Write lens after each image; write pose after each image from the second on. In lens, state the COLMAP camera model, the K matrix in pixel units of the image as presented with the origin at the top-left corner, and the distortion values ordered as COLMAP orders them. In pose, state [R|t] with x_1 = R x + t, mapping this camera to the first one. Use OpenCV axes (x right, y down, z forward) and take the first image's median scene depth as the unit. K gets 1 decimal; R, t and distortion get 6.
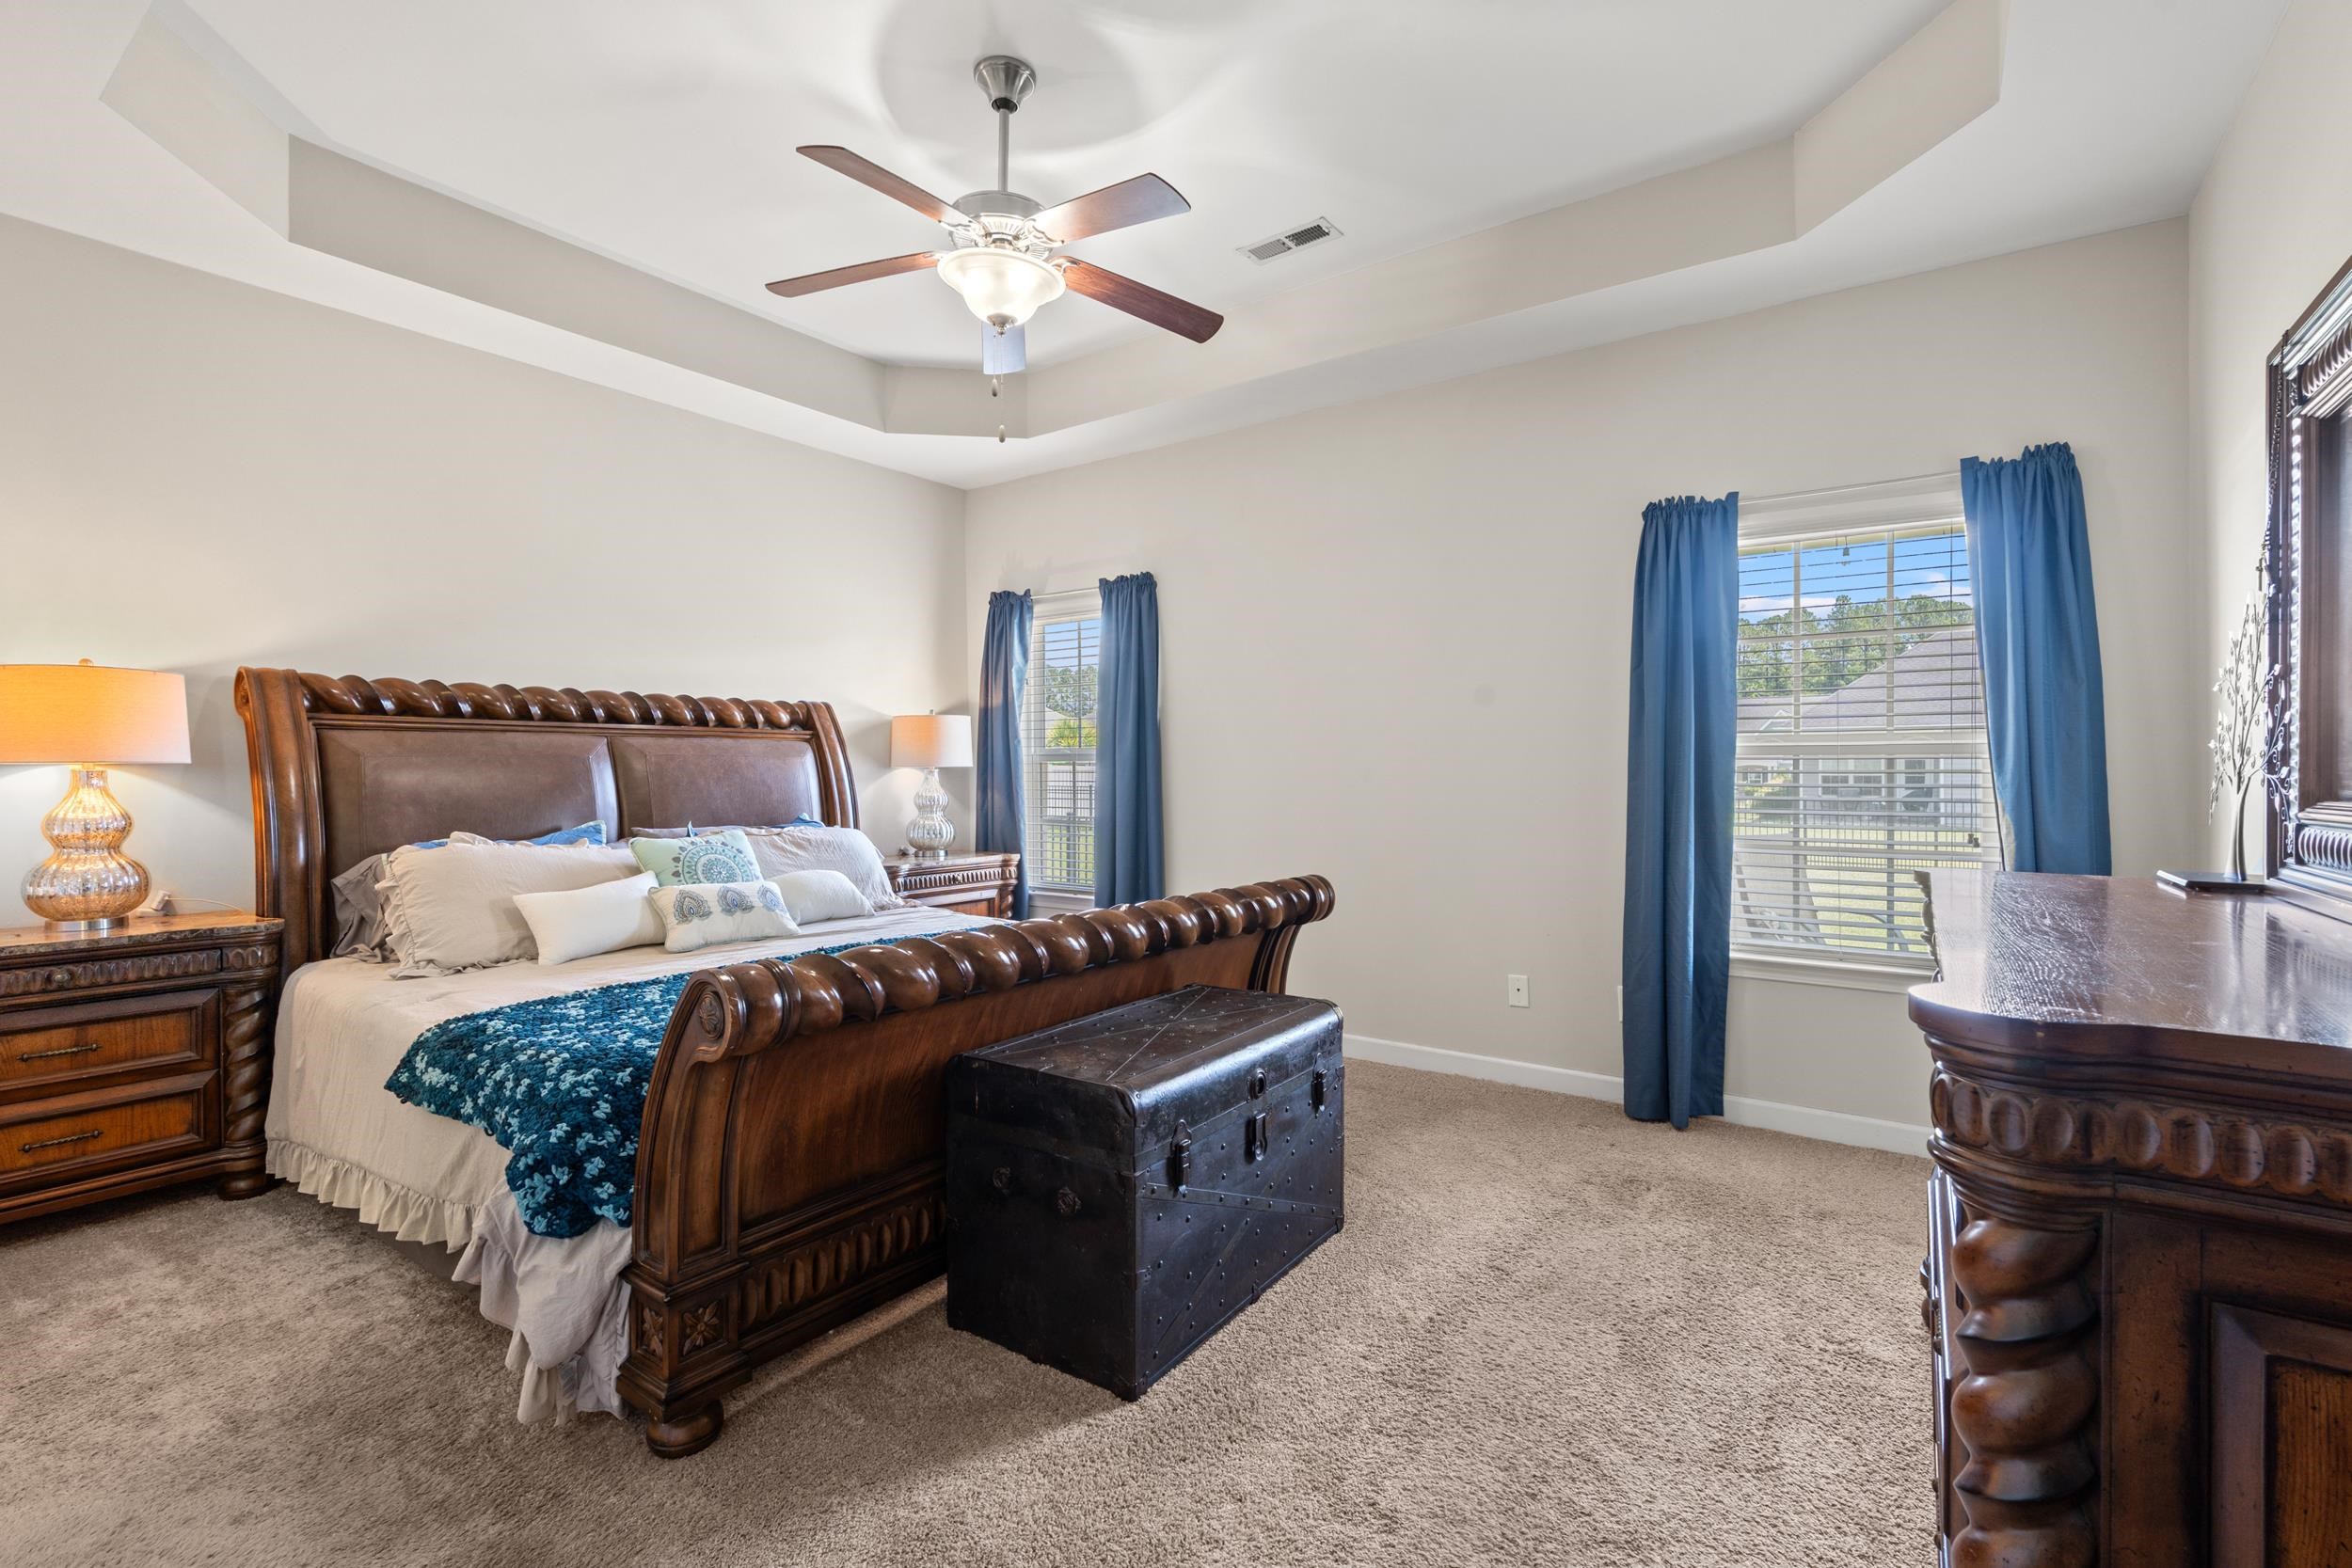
lens RADIAL K [[1057.5, 0, 1176.0], [0, 1057.5, 784.0], [0, 0, 1]] dist [-0.000319, 0.000002]
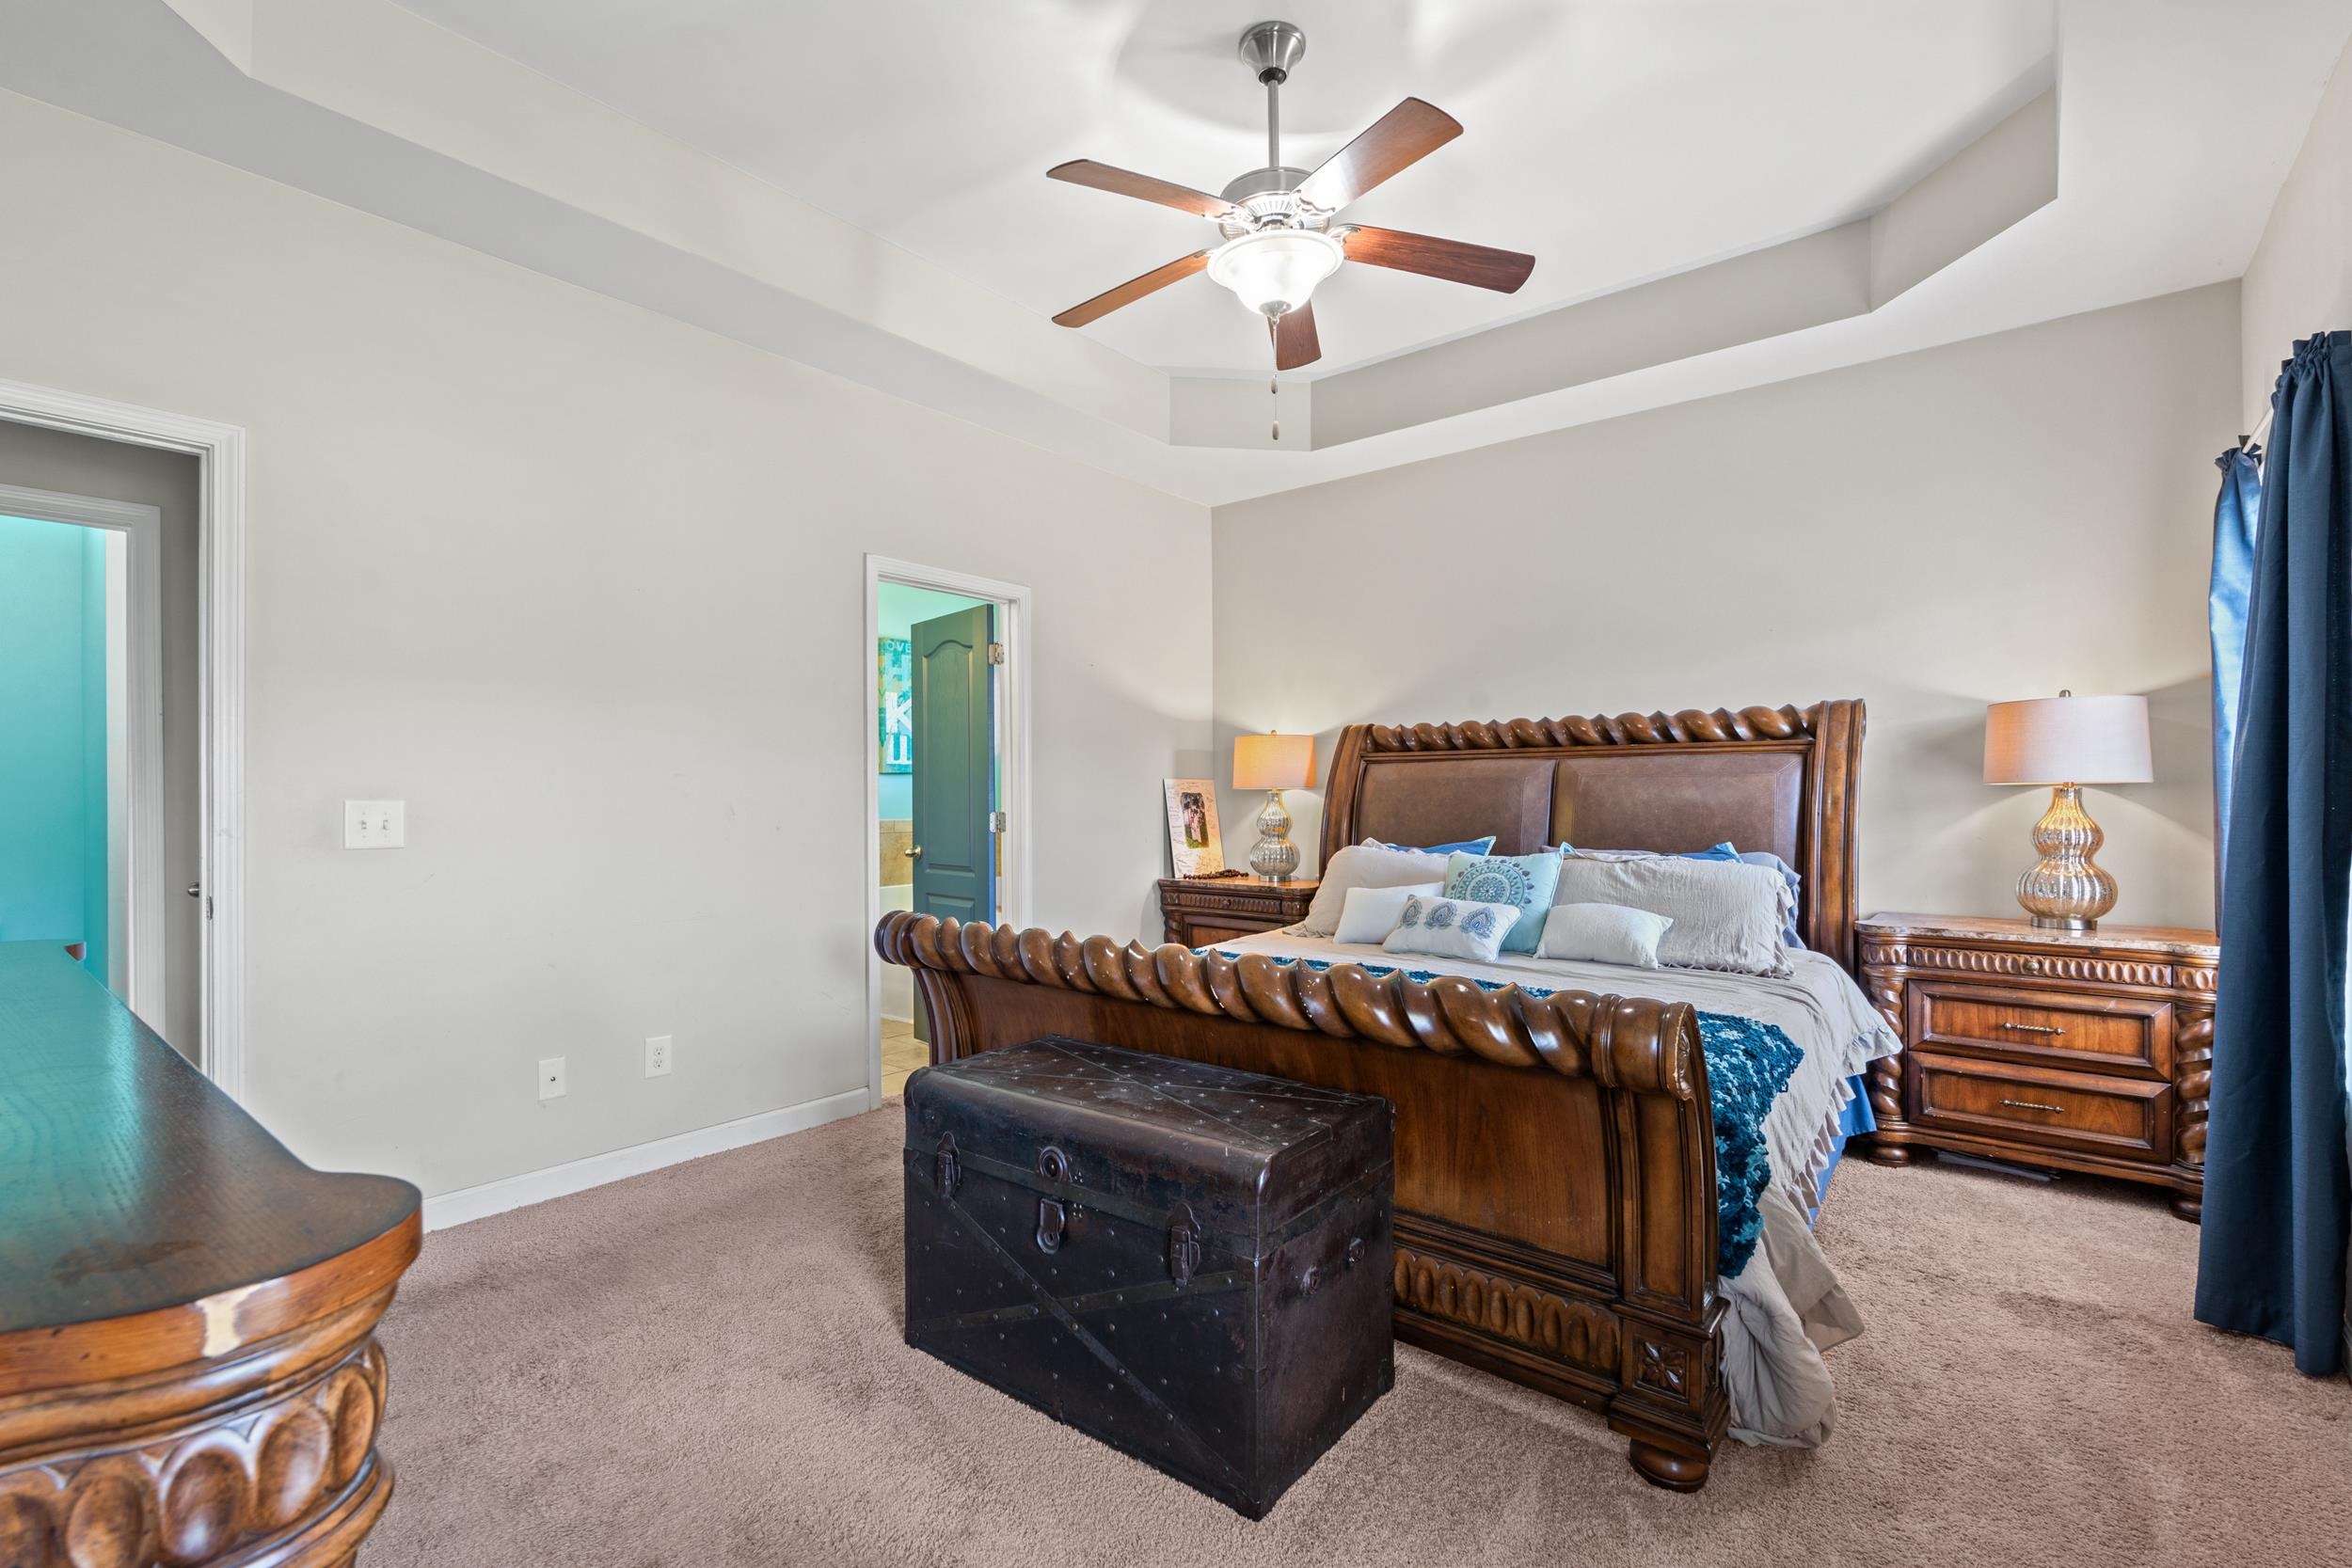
lens RADIAL K [[1048.6, 0, 1179.1], [0, 1048.6, 796.4], [0, 0, 1]] dist [-0.001004, -0.000043]
pose [[-0.074064, 0.004383, -0.997244, 0.637307], [-0.006528, 0.999967, 0.004879, -0.011779], [0.997232, 0.006871, -0.074033, 0.815613]]
